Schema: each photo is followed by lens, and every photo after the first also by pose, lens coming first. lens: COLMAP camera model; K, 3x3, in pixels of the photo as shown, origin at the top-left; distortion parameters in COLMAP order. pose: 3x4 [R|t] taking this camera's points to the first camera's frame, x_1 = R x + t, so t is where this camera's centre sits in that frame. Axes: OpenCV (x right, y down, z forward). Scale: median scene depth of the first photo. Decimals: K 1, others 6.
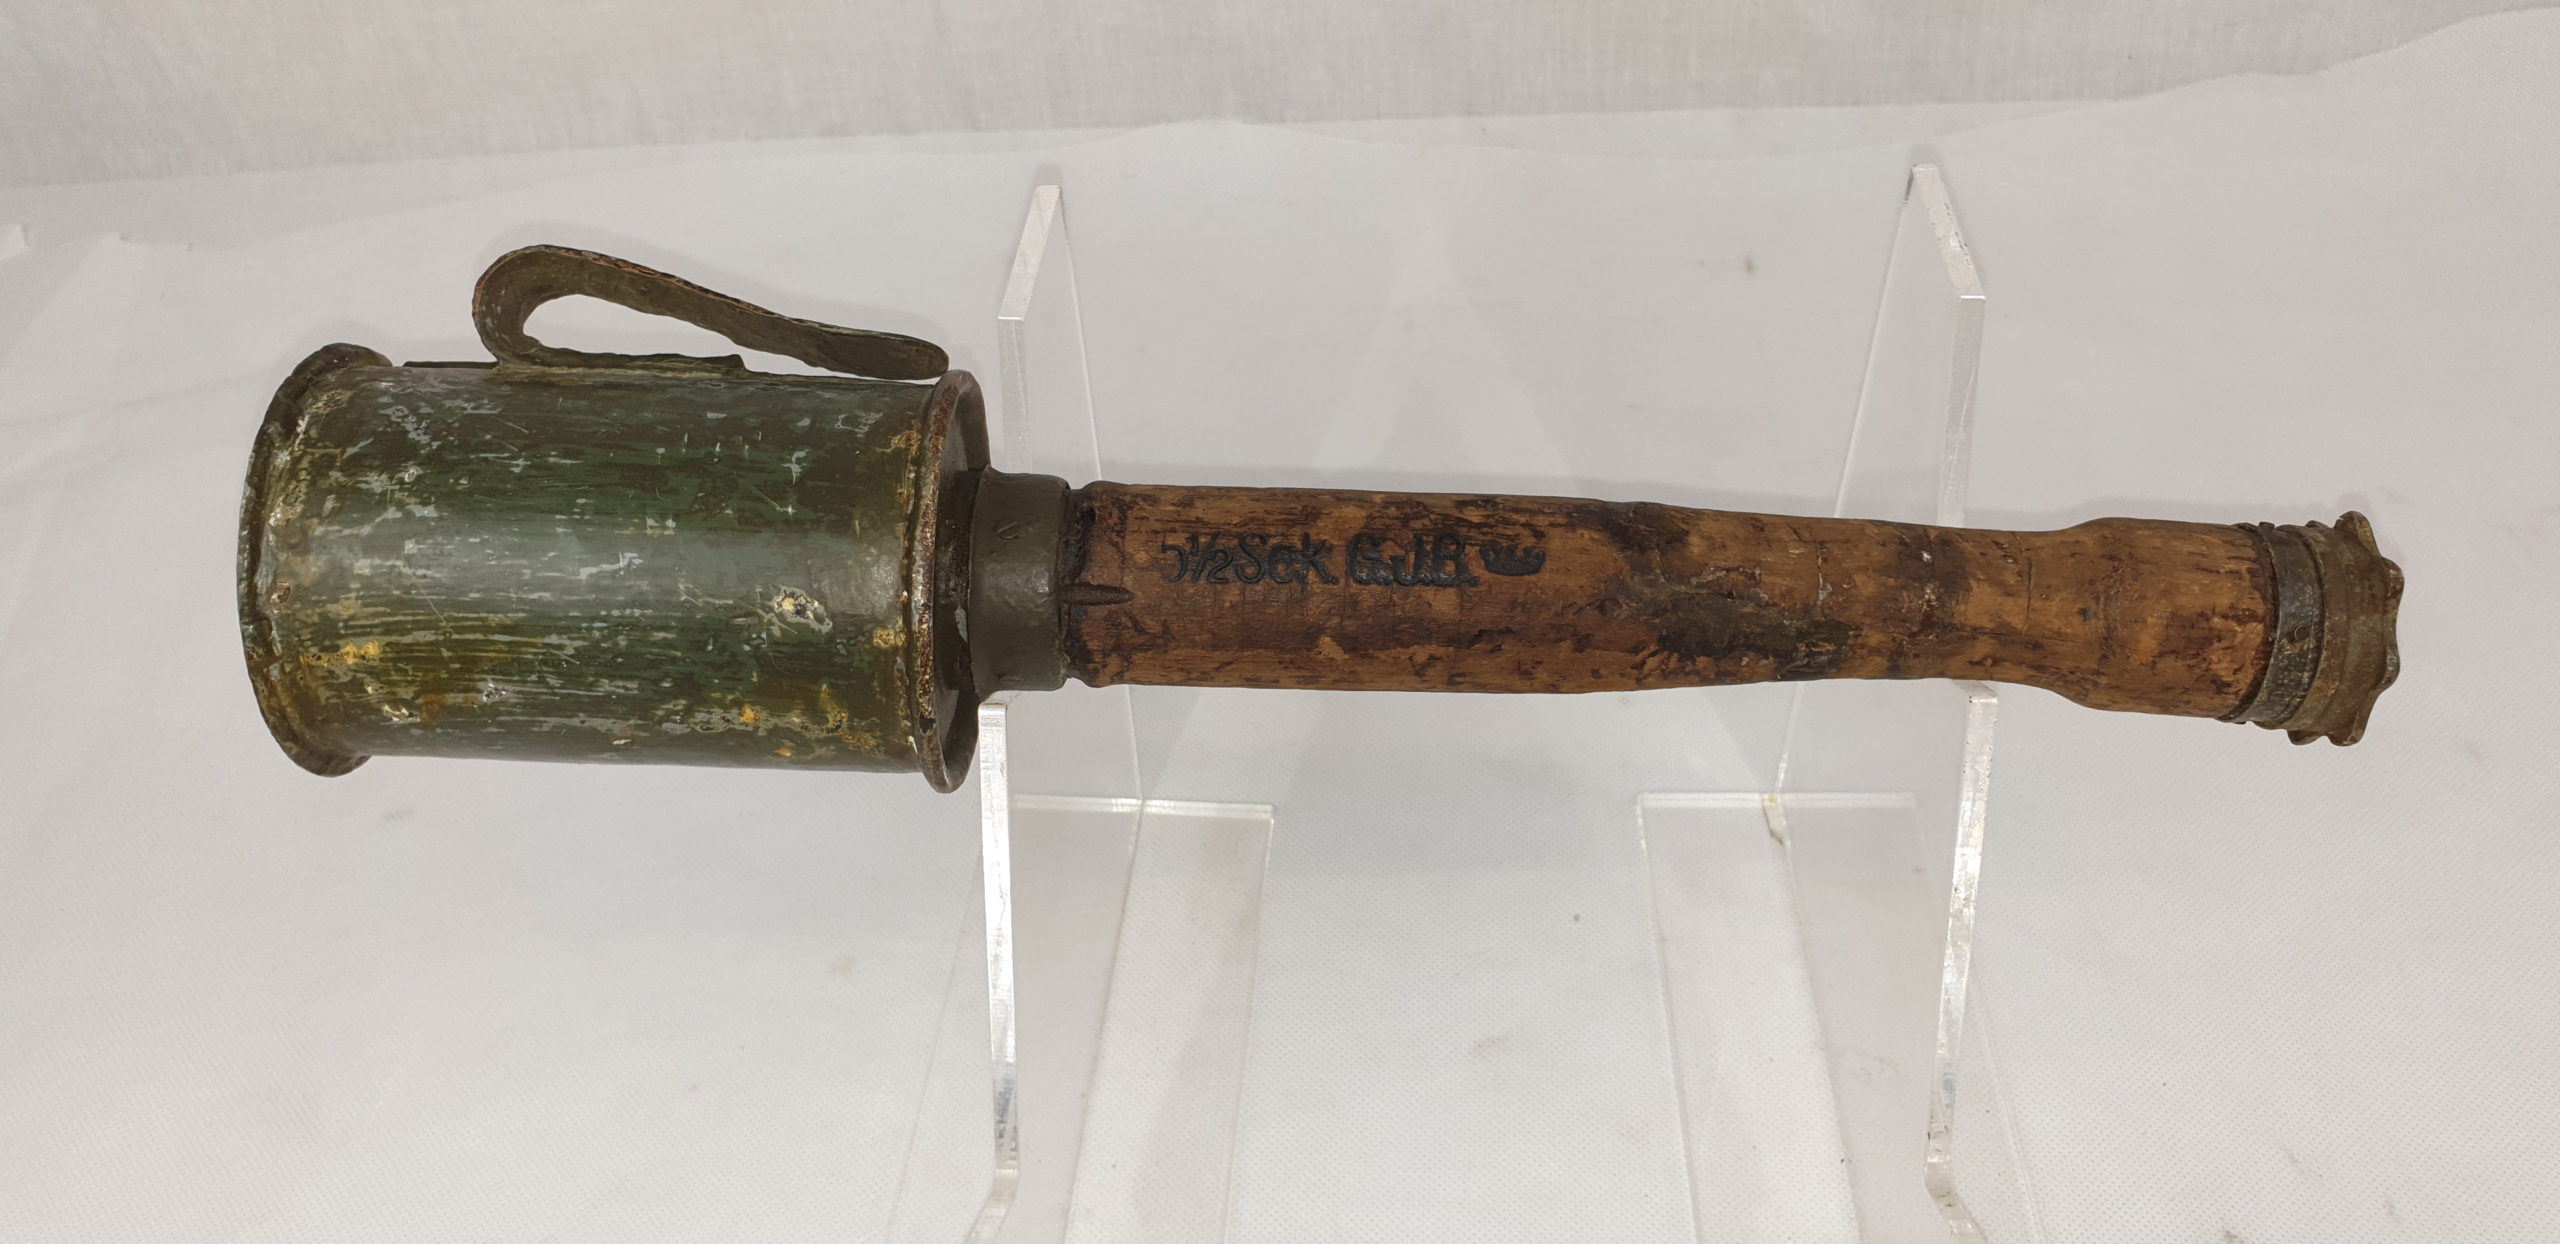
lens RADIAL K [[2149.8, 0, 1288.7], [0, 2149.8, 621.2], [0, 0, 1]] dist [-0.009295, 0.010734]
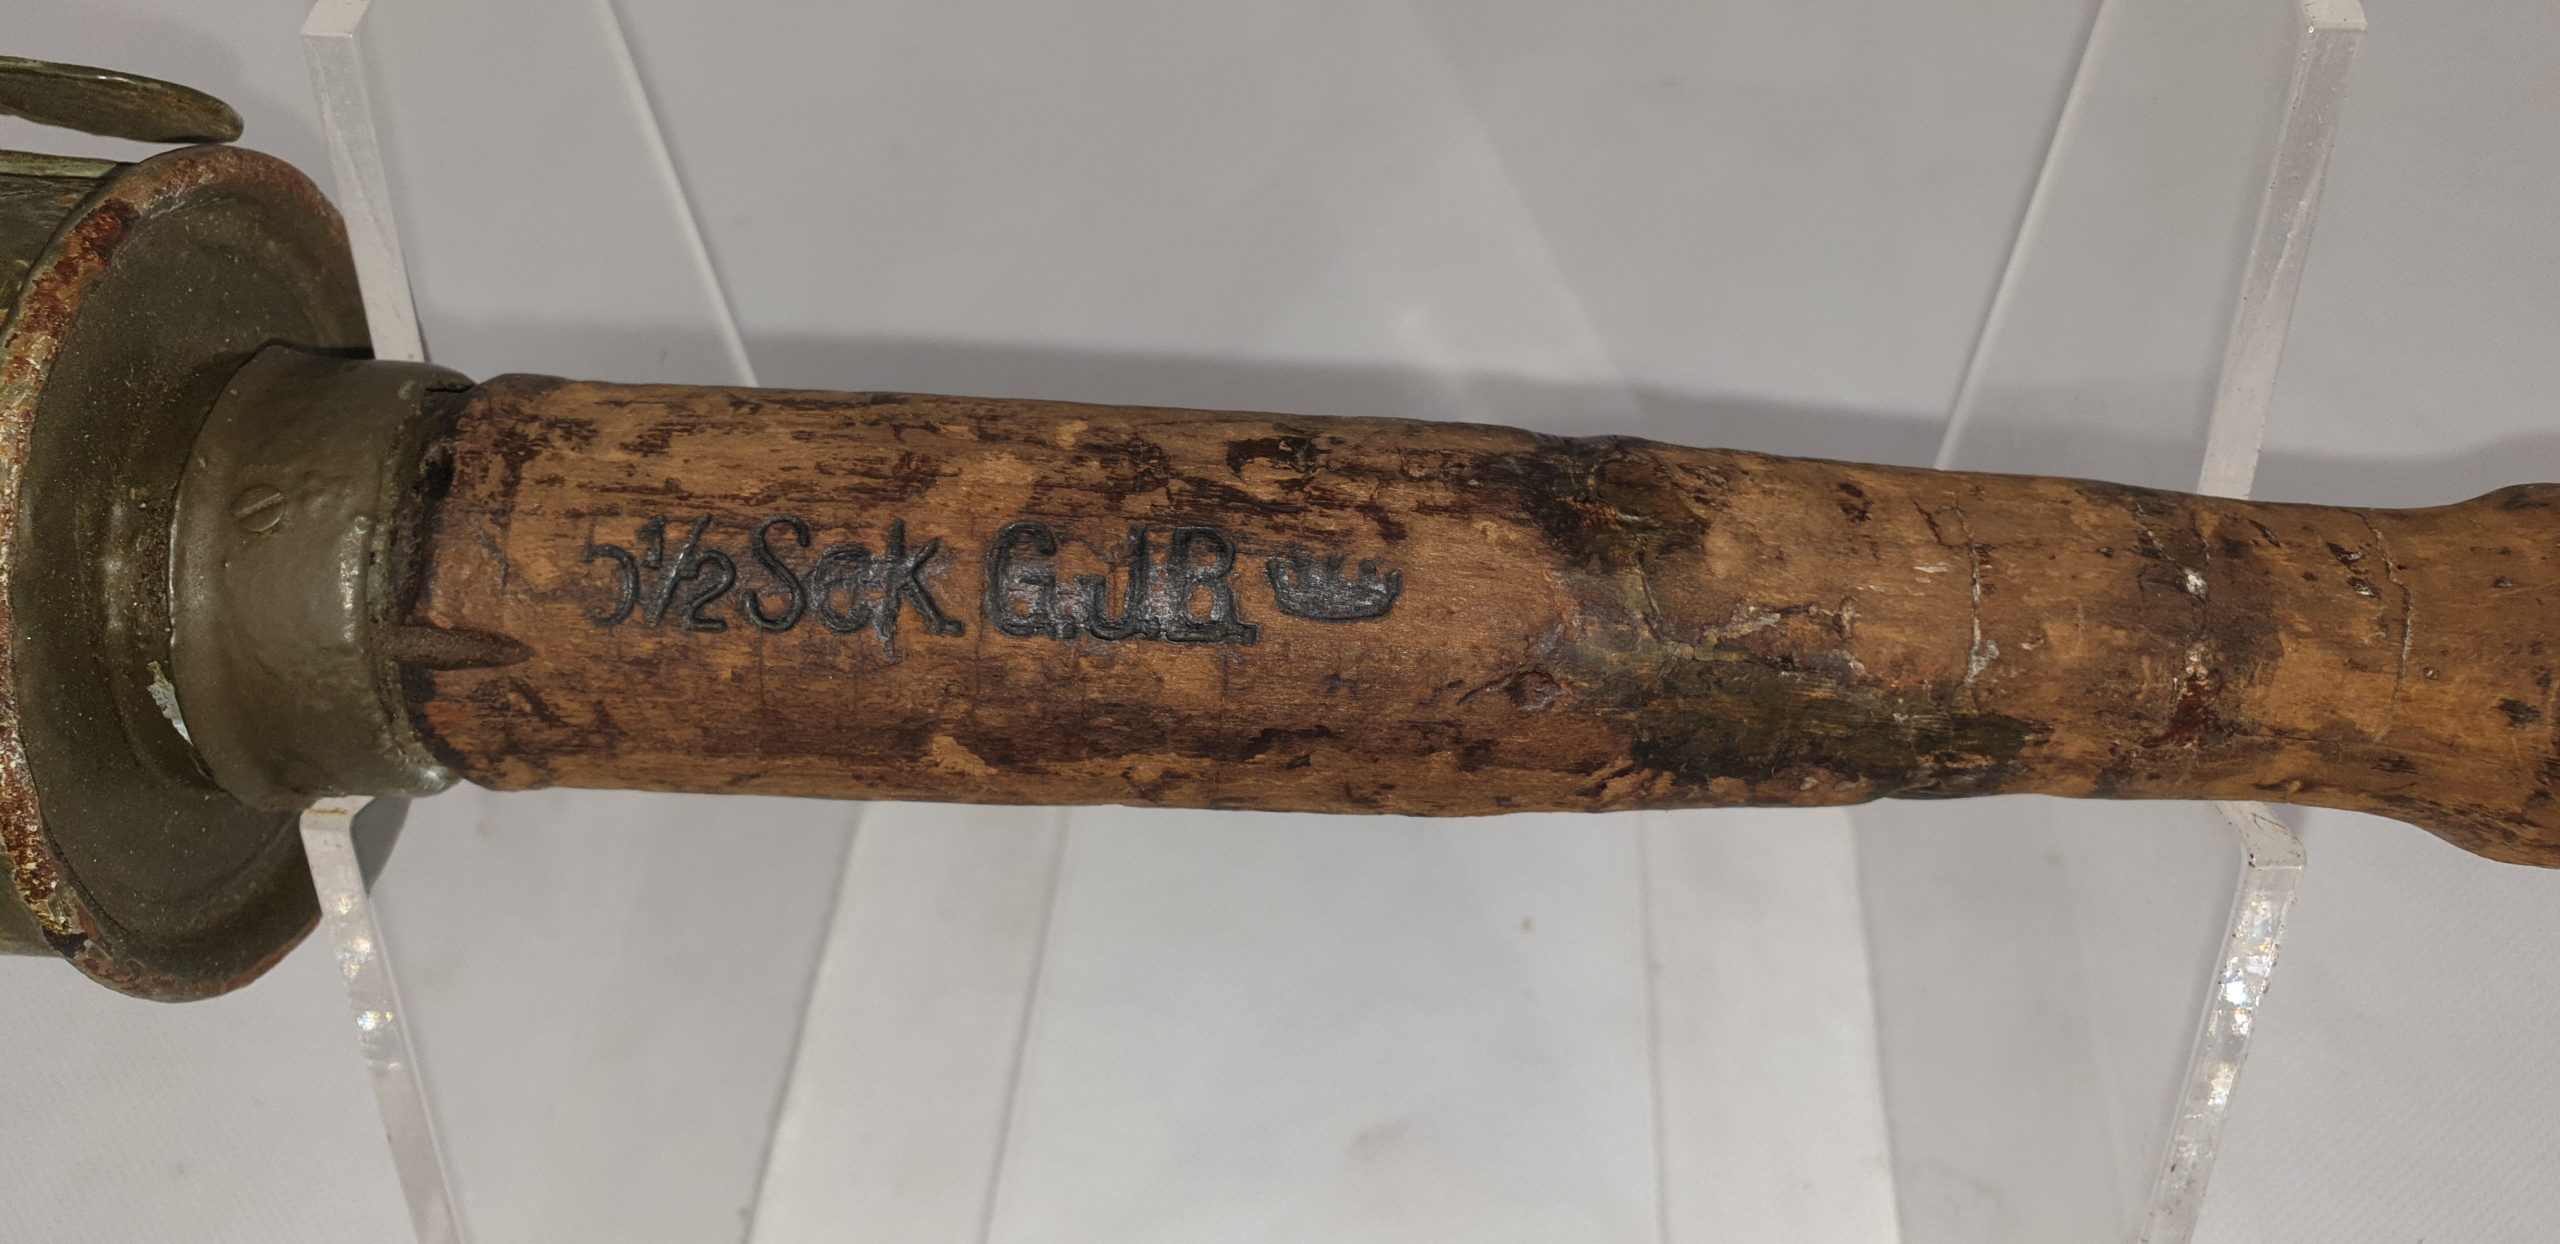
lens RADIAL K [[2156.8, 0, 1351.7], [0, 2156.8, 623.7], [0, 0, 1]] dist [0.007535, -0.002754]
pose [[0.999716, 0.021175, 0.010896, 0.102312], [-0.022847, 0.981884, 0.188102, -0.109721], [-0.006715, -0.188297, 0.982089, 0.526157]]
